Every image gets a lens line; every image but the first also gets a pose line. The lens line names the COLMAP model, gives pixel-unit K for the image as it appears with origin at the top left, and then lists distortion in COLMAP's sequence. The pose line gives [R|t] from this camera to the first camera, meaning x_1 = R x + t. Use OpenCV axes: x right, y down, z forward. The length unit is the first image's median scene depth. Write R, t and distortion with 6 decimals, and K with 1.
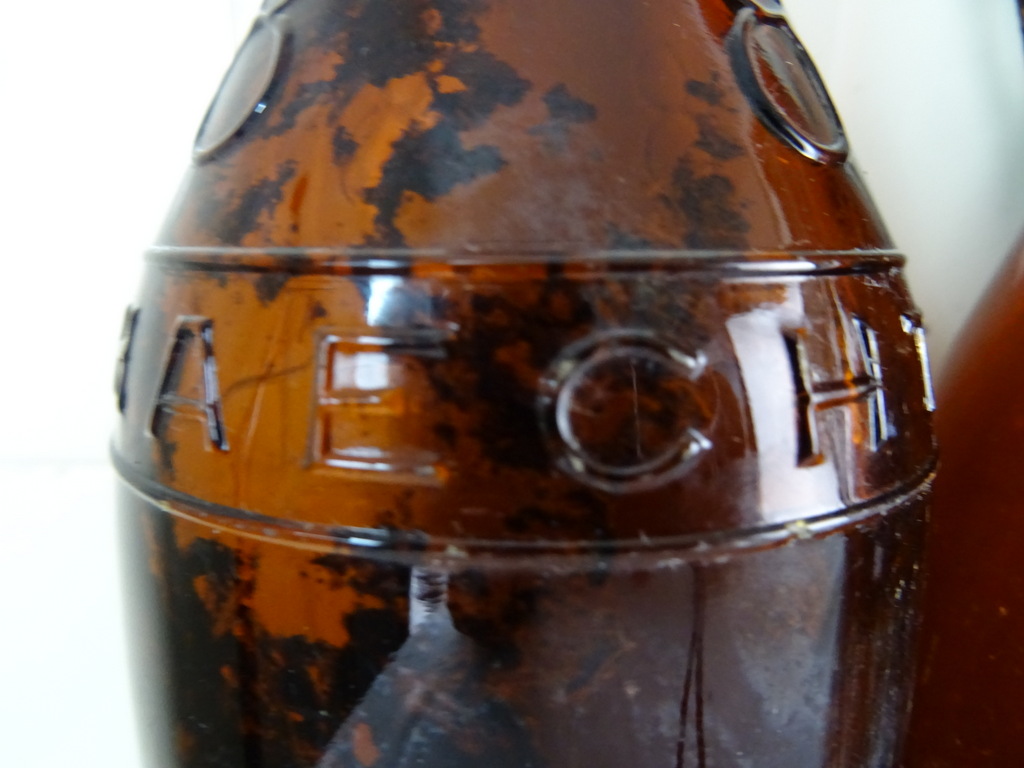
lens RADIAL K [[734.8, 0, 512.0], [0, 734.8, 384.0], [0, 0, 1]] dist [-0.005171, -0.011248]
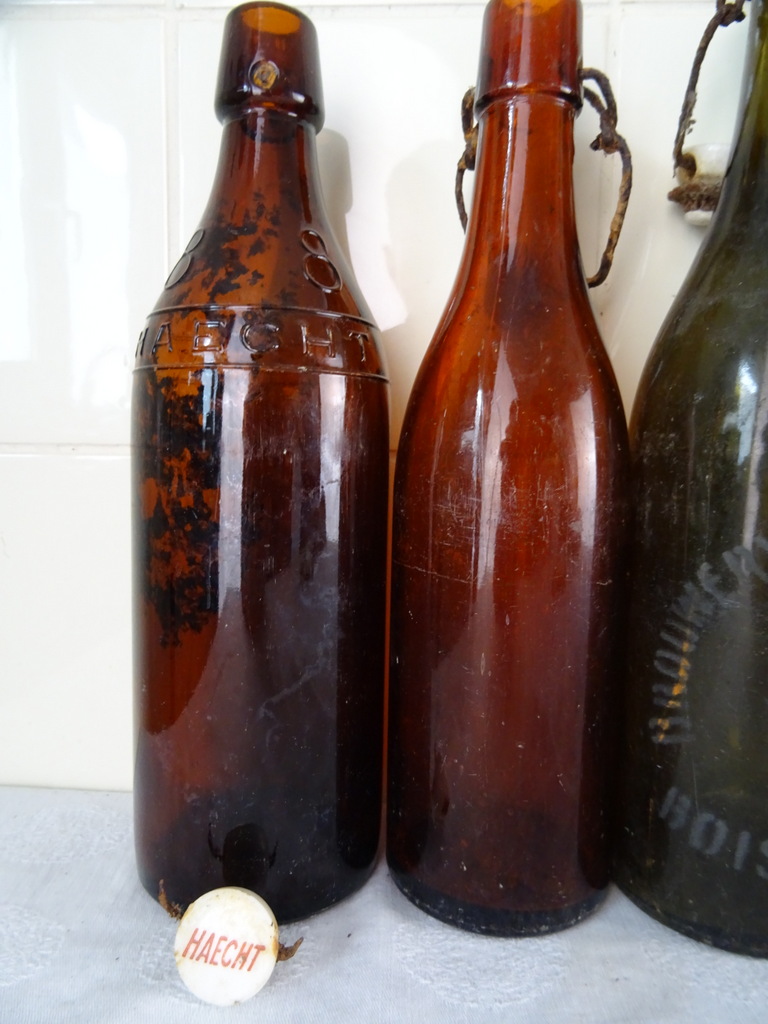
lens RADIAL K [[734.8, 0, 384.0], [0, 734.8, 512.0], [0, 0, 1]] dist [-0.005171, -0.011248]
pose [[0.999609, 0.021041, -0.018416, 0.876598], [-0.022921, 0.993815, -0.108659, 1.364710], [0.016016, 0.109039, 0.993908, -2.917227]]
